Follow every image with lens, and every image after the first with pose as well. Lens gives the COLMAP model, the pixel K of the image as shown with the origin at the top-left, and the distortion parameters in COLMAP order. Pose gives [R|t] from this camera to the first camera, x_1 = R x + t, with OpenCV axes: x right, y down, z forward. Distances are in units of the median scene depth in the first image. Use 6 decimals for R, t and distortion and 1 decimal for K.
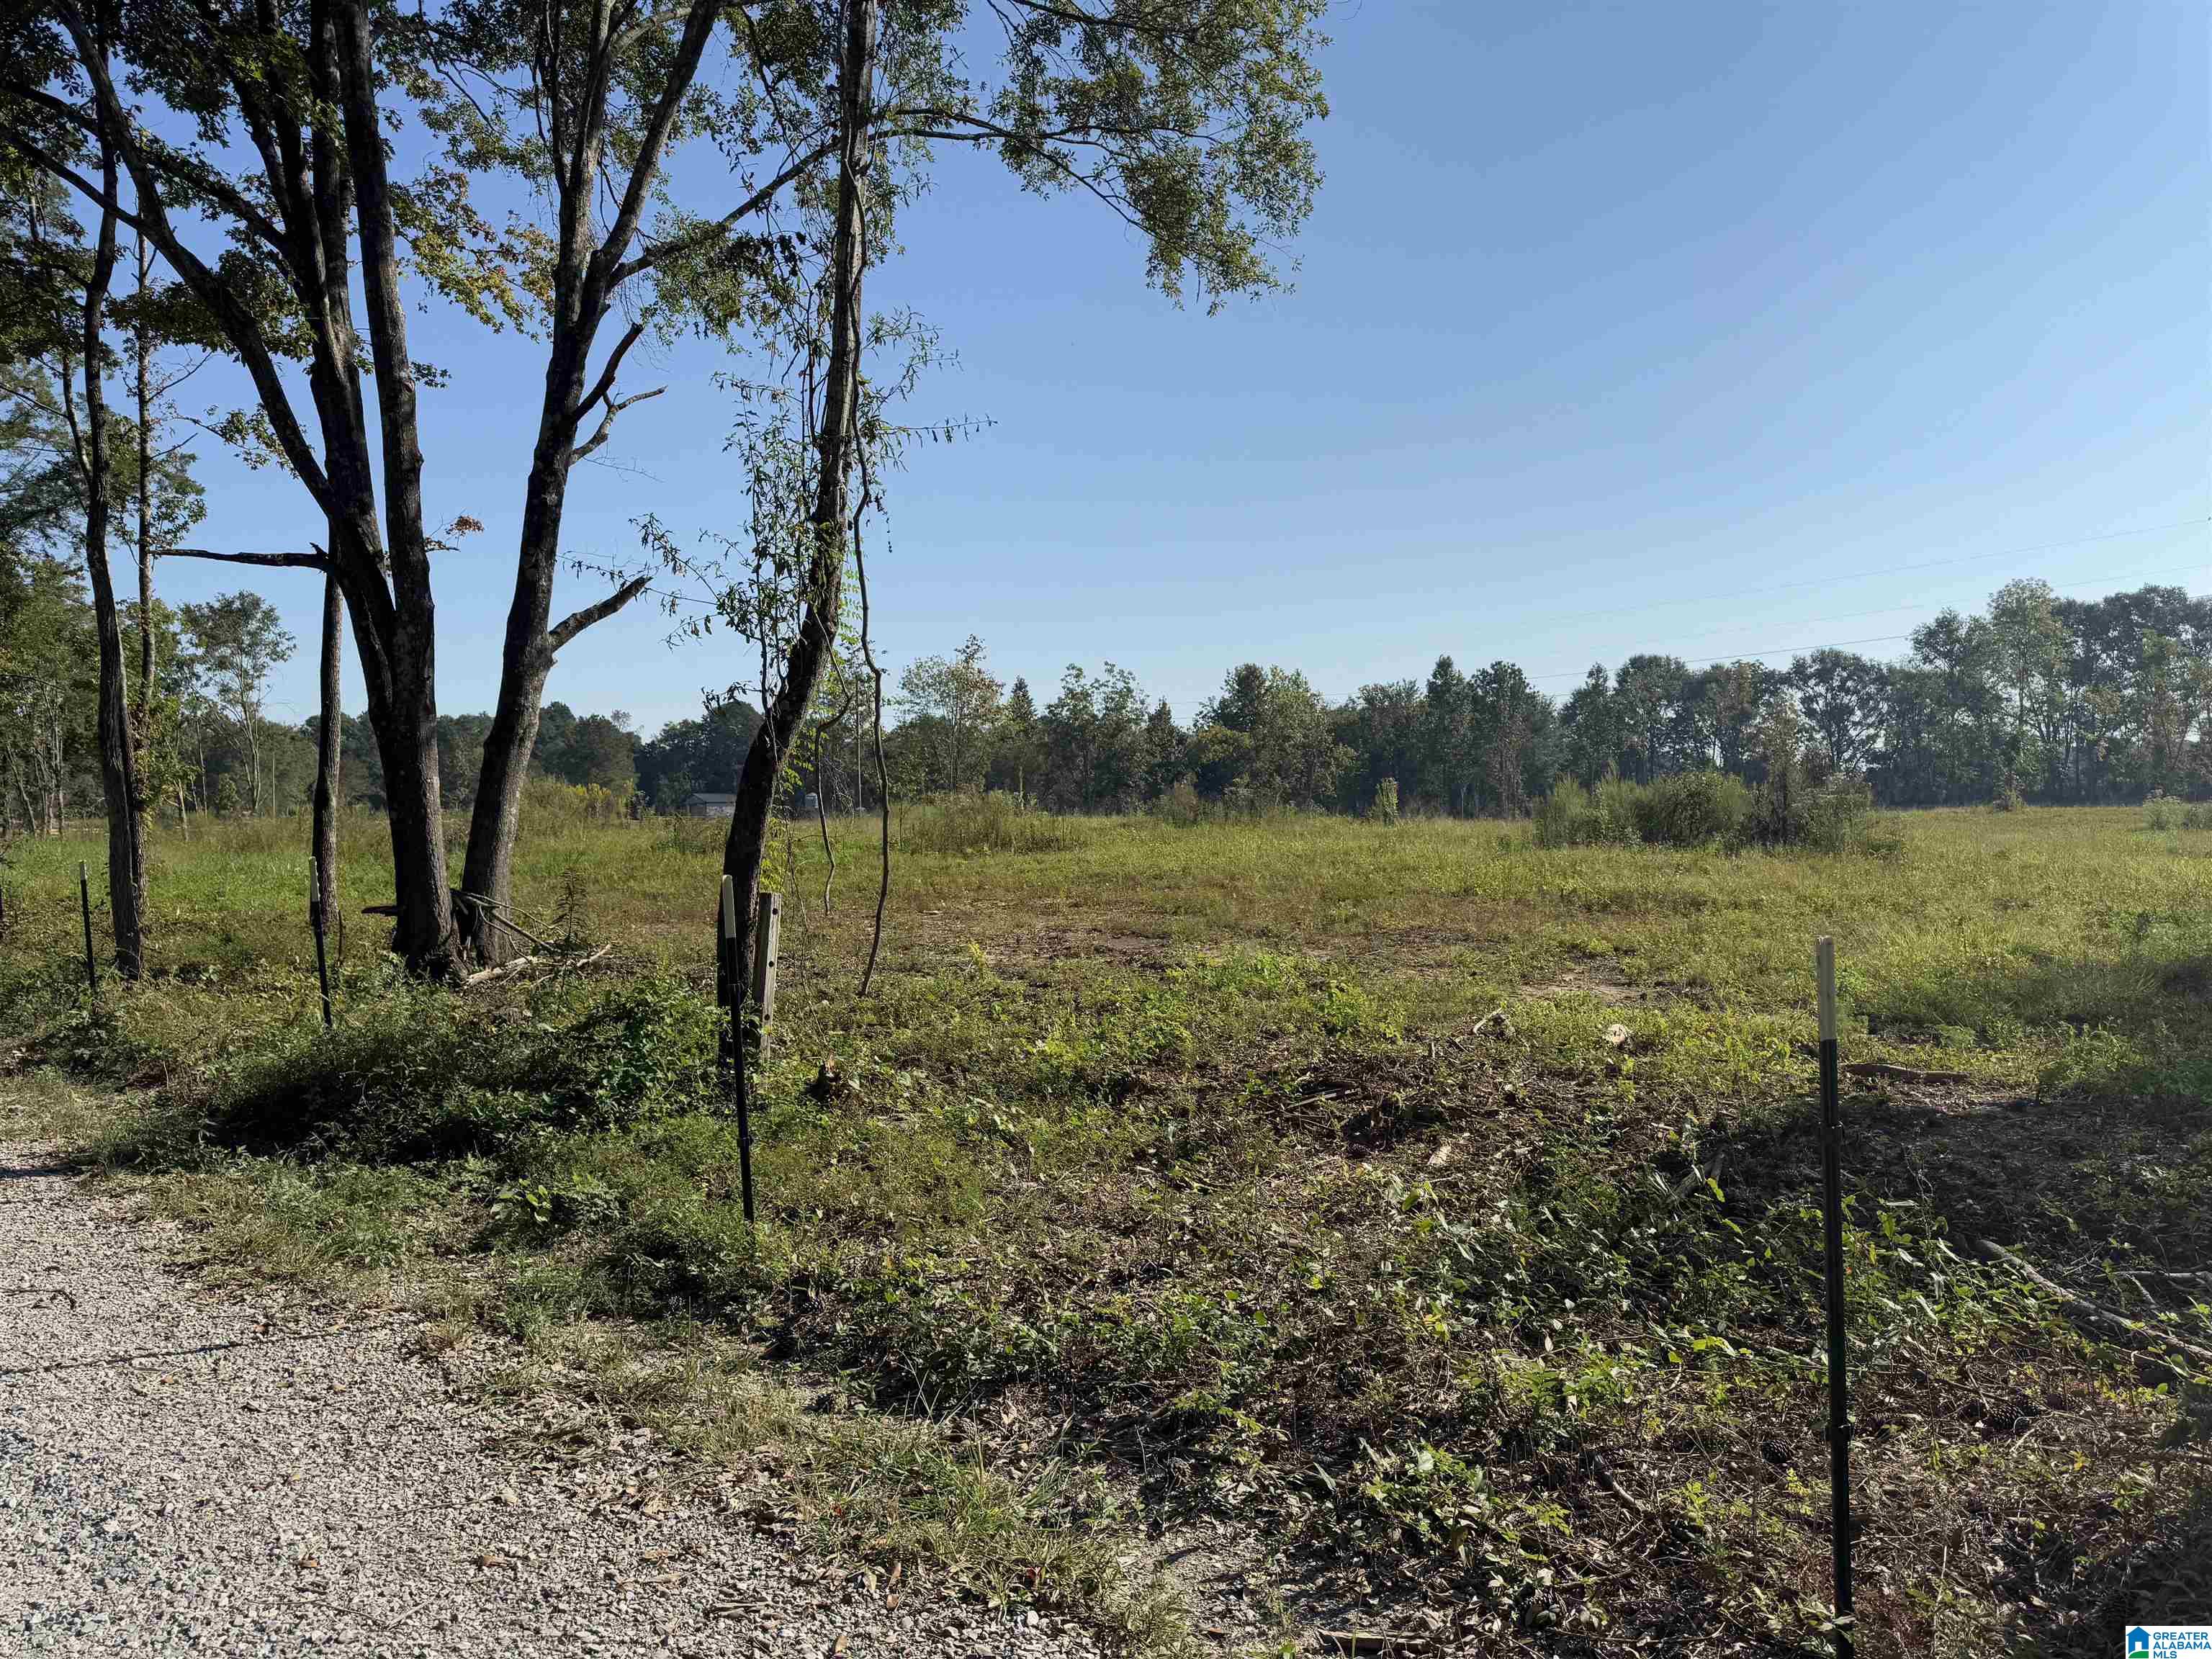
lens RADIAL K [[1530.9, 0, 1109.3], [0, 1530.9, 817.0], [0, 0, 1]] dist [0.137970, -0.246055]
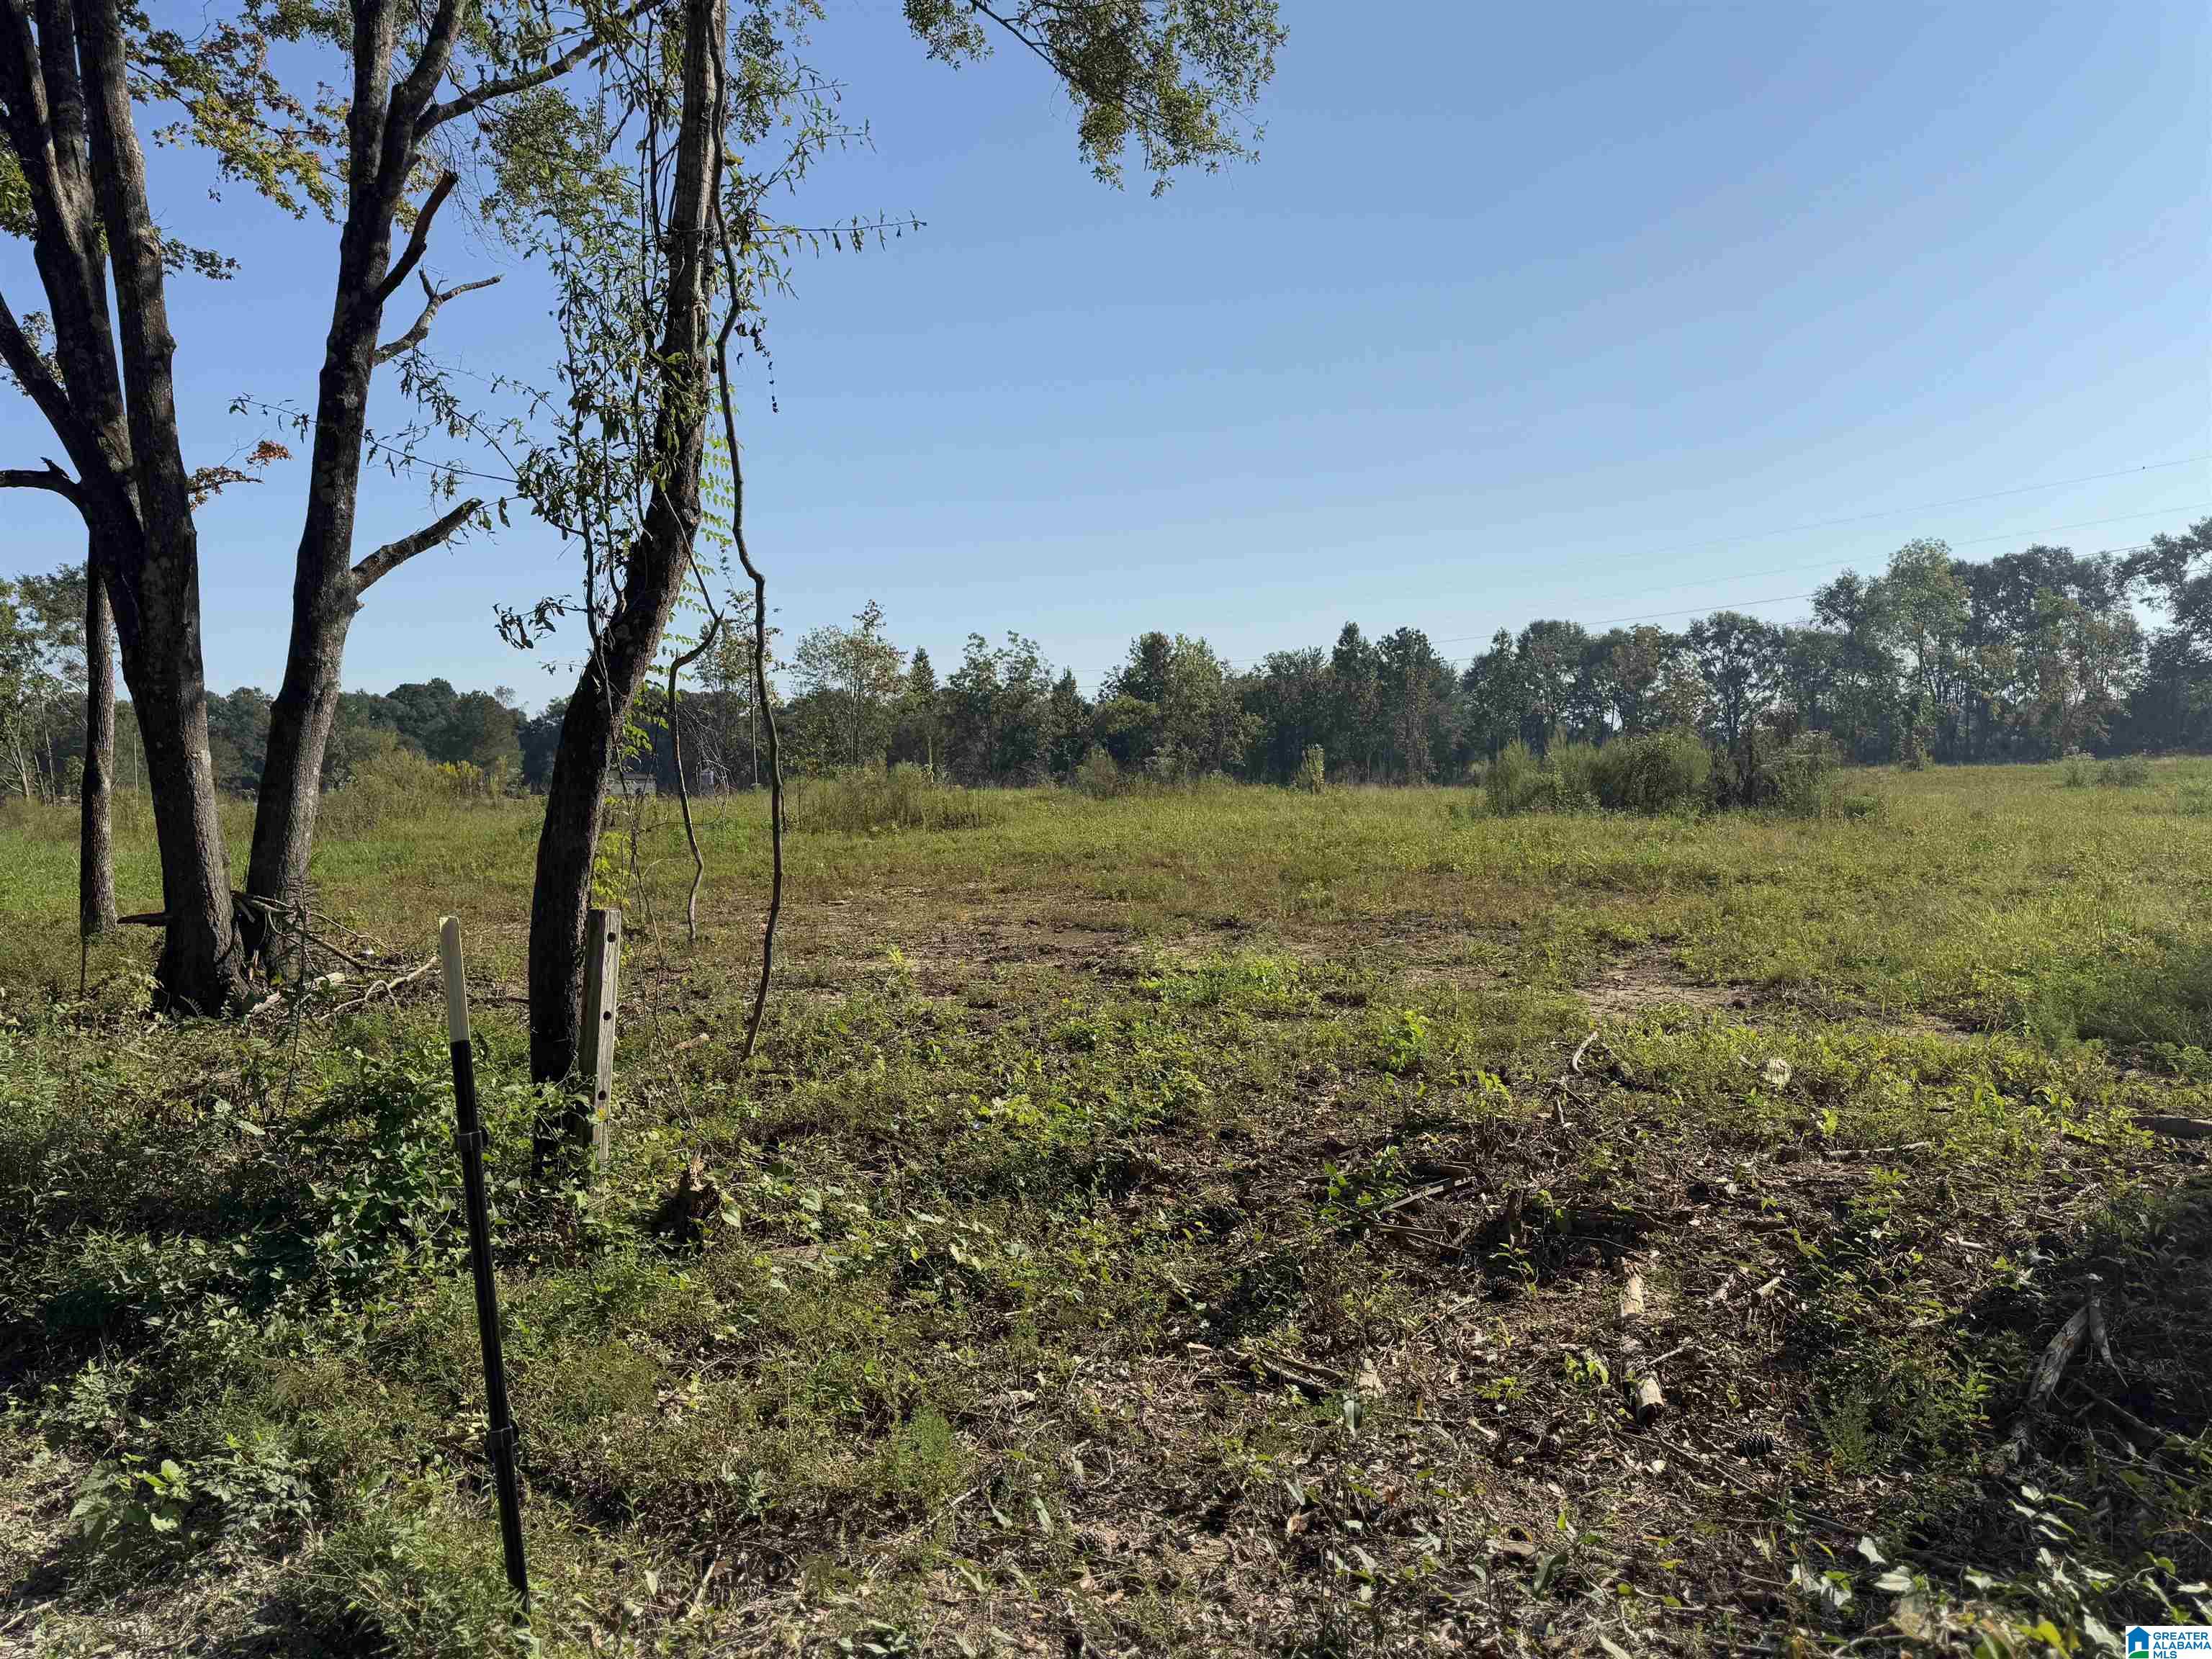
lens RADIAL K [[1531.0, 0, 1090.7], [0, 1531.0, 826.4], [0, 0, 1]] dist [0.097674, -0.130472]
pose [[0.998532, -0.015526, 0.051886, -0.026994], [0.014261, 0.999594, 0.024666, -0.000407], [-0.052248, -0.023890, 0.998348, 0.200597]]
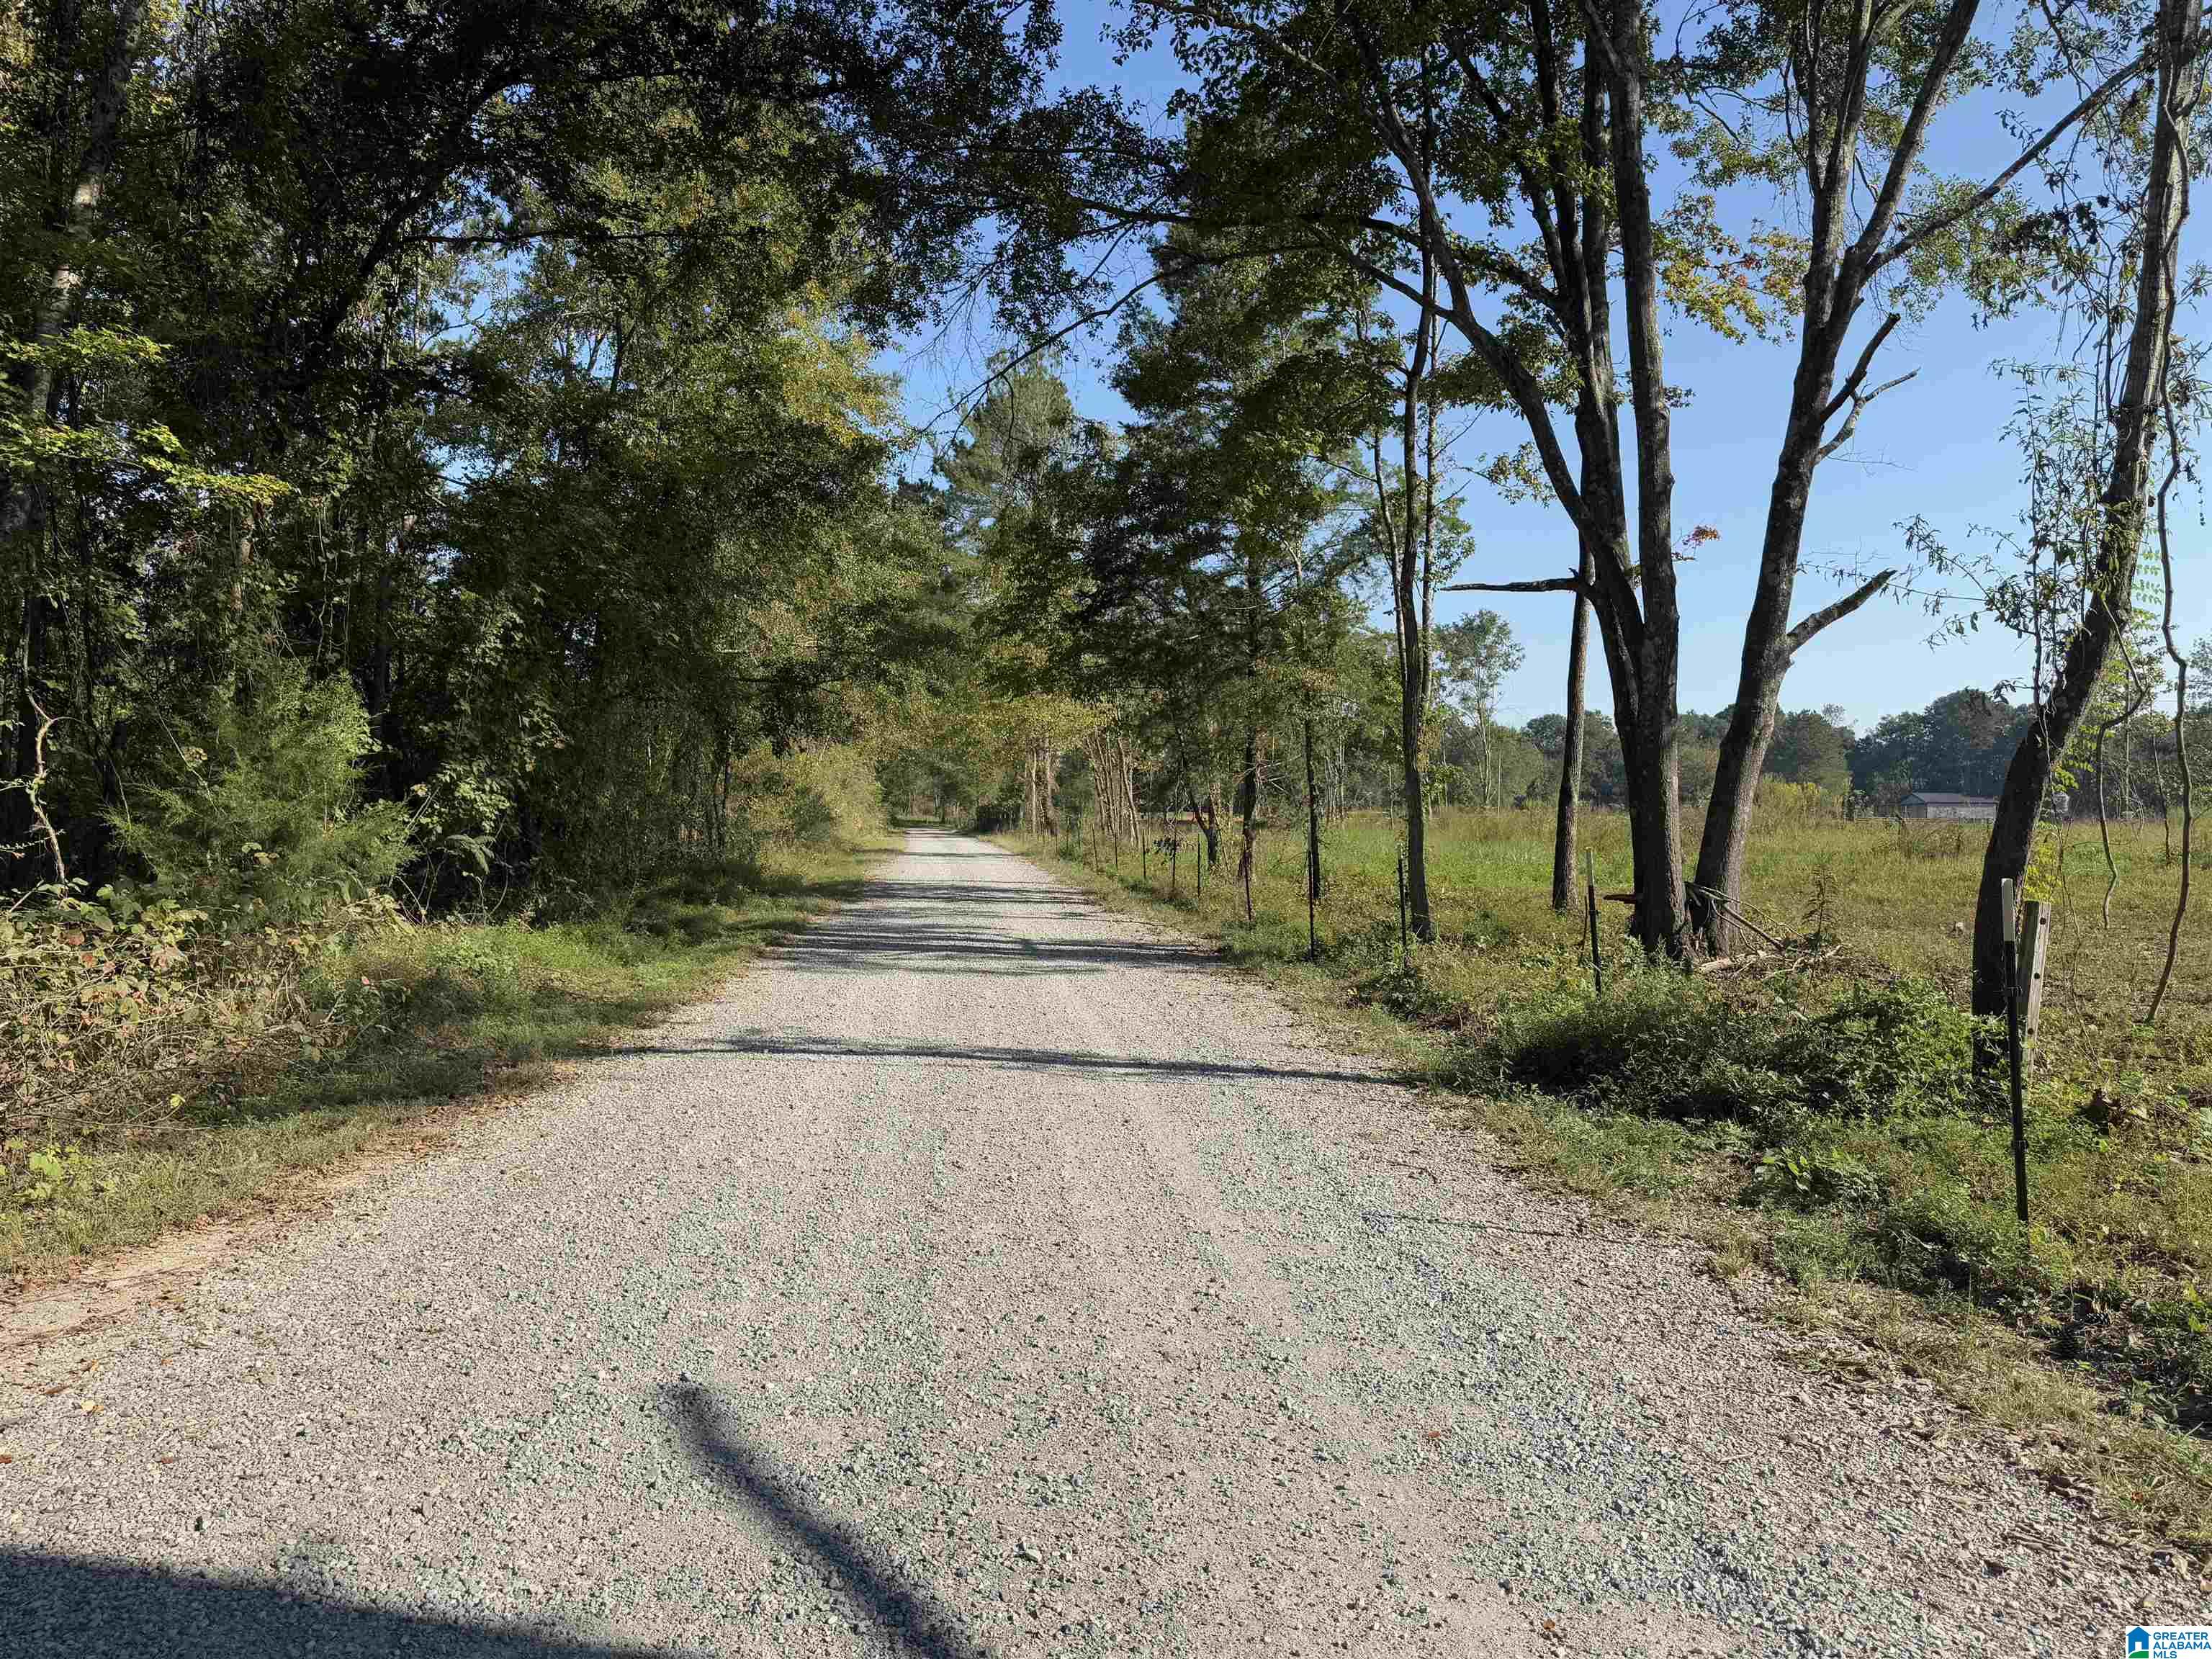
lens RADIAL K [[1557.3, 0, 1111.1], [0, 1557.3, 837.4], [0, 0, 1]] dist [0.015282, -0.014724]
pose [[0.741183, 0.029729, -0.670645, 0.000535], [-0.019910, 0.999553, 0.022306, -0.000055], [0.671008, -0.003180, 0.741443, -0.060695]]
